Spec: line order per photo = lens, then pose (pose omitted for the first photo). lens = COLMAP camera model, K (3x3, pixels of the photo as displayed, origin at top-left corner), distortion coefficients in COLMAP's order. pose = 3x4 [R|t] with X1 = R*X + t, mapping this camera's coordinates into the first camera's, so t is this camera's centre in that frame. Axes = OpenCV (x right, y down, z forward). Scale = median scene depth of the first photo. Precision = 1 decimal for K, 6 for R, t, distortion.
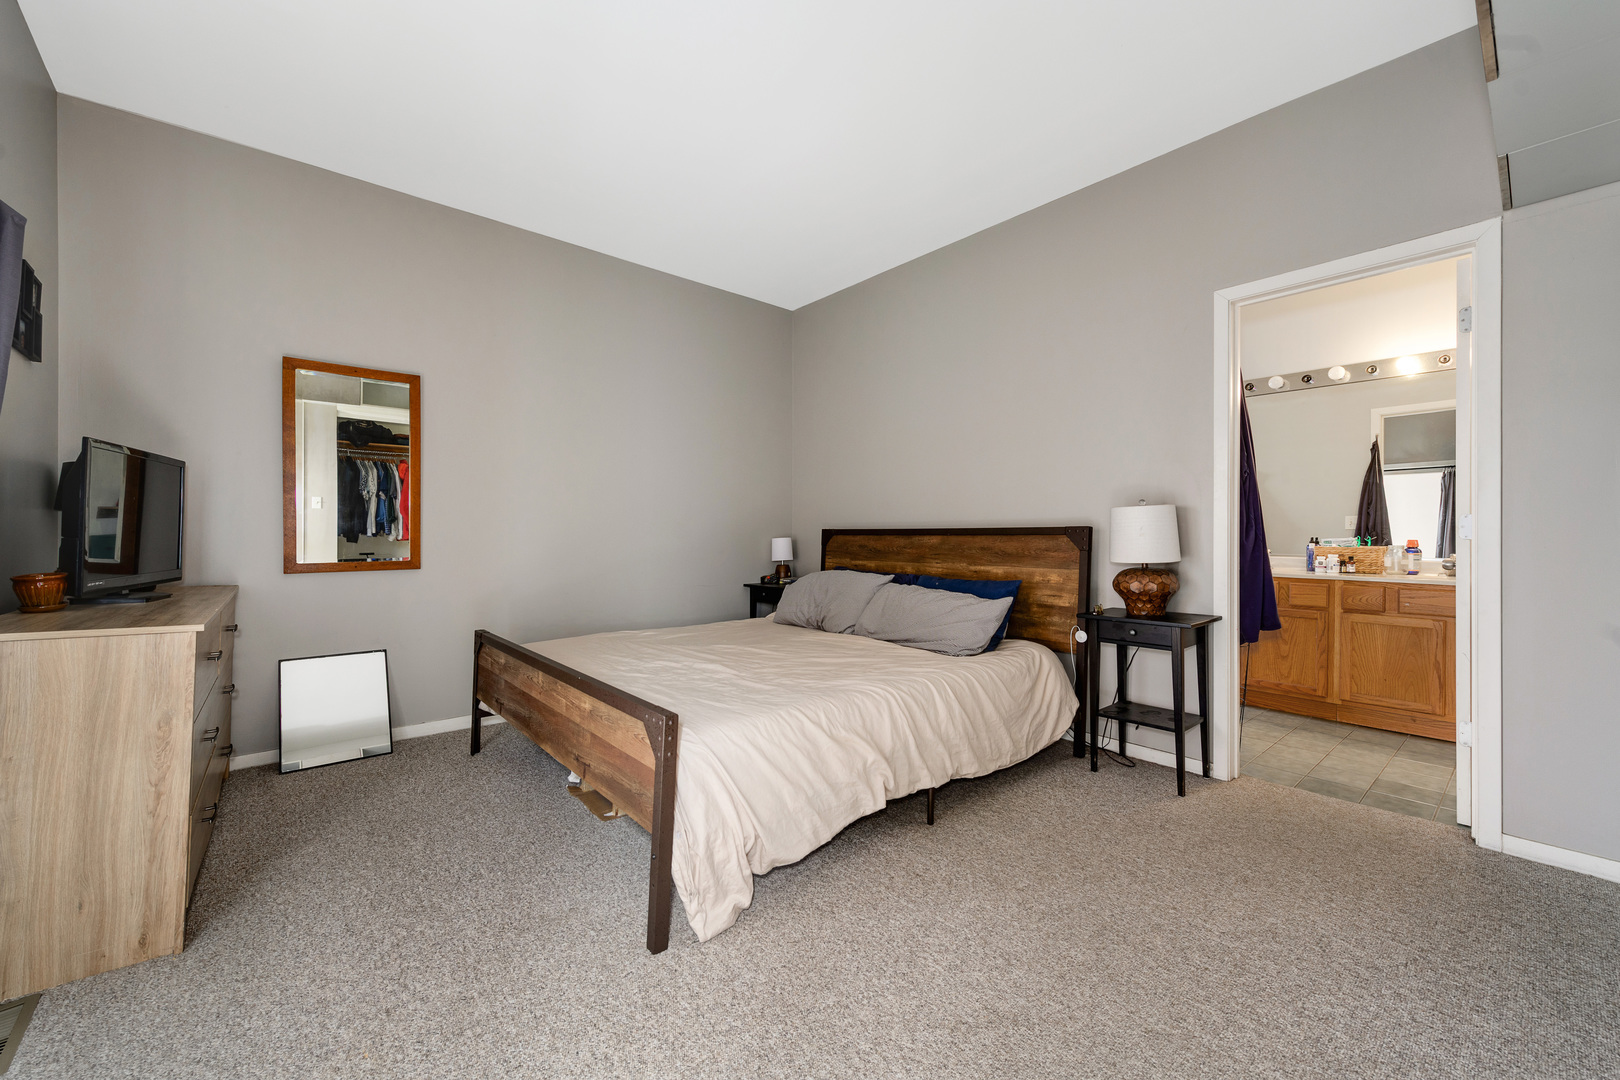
lens RADIAL K [[663.5, 0, 814.8], [0, 663.5, 545.9], [0, 0, 1]] dist [0.004862, 0.000254]
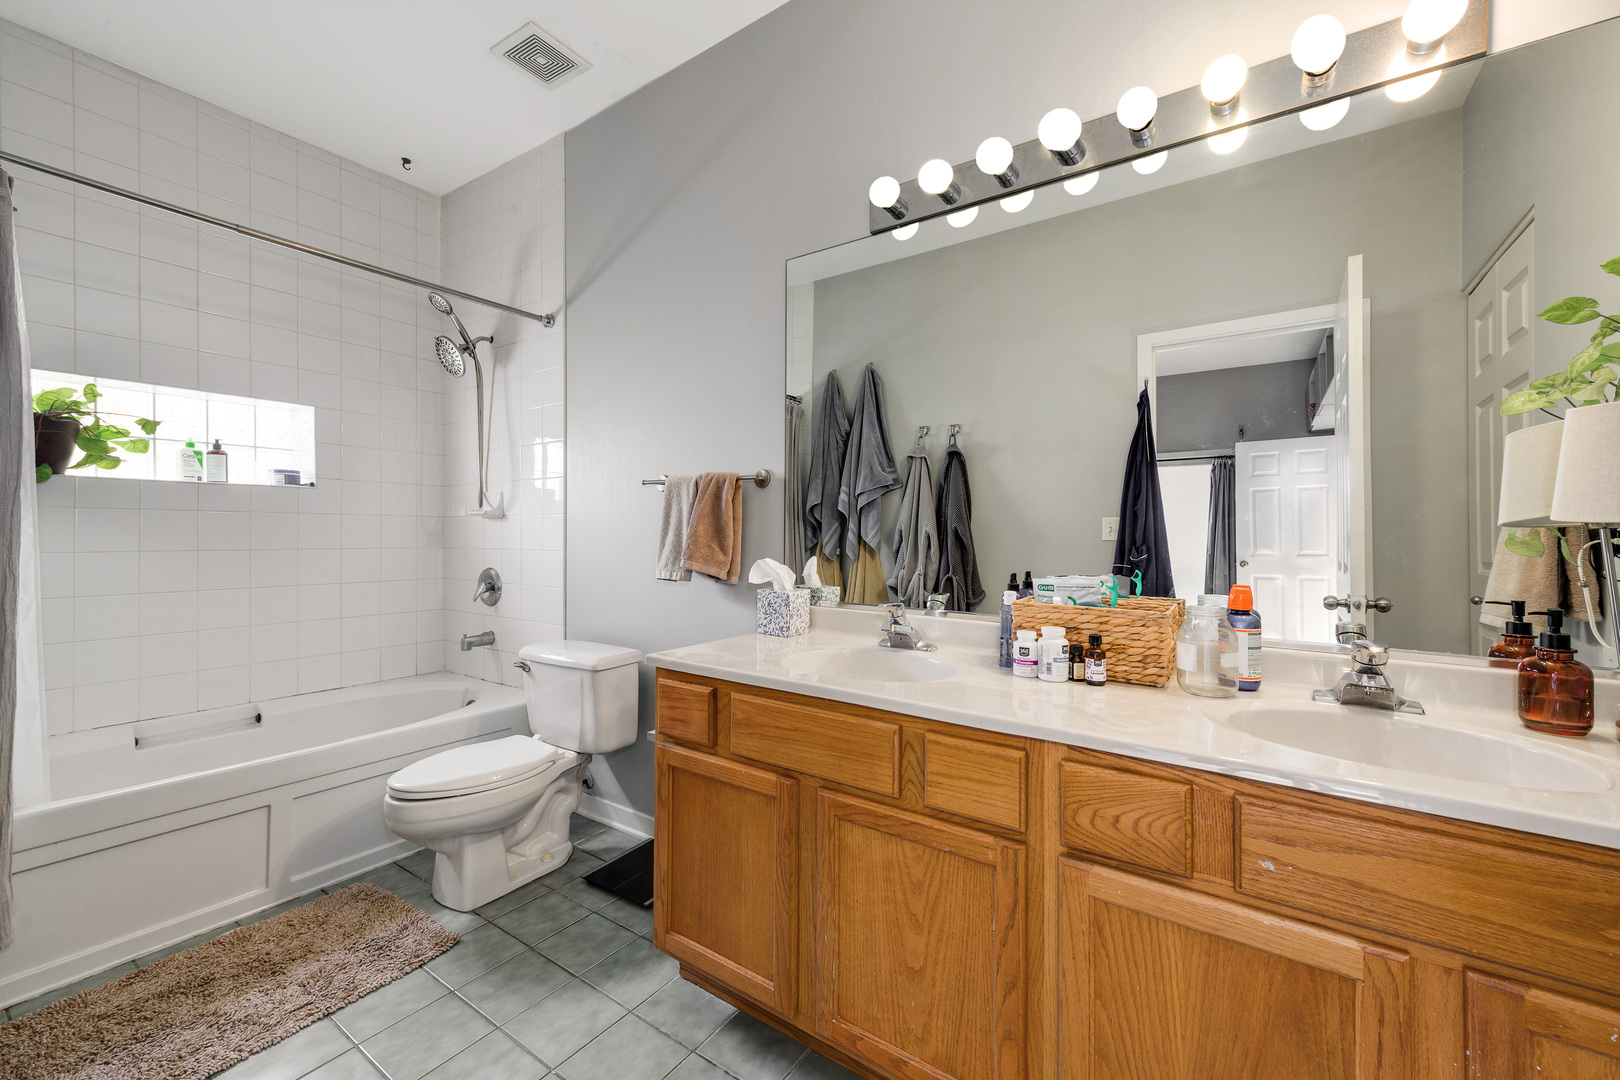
lens RADIAL K [[696.3, 0, 810.8], [0, 696.3, 533.9], [0, 0, 1]] dist [0.006958, 0.000330]
pose [[0.967228, -0.001987, 0.253900, 0.568854], [0.006013, 0.999868, -0.015084, -0.032874], [-0.253836, 0.016117, 0.967113, 0.683874]]
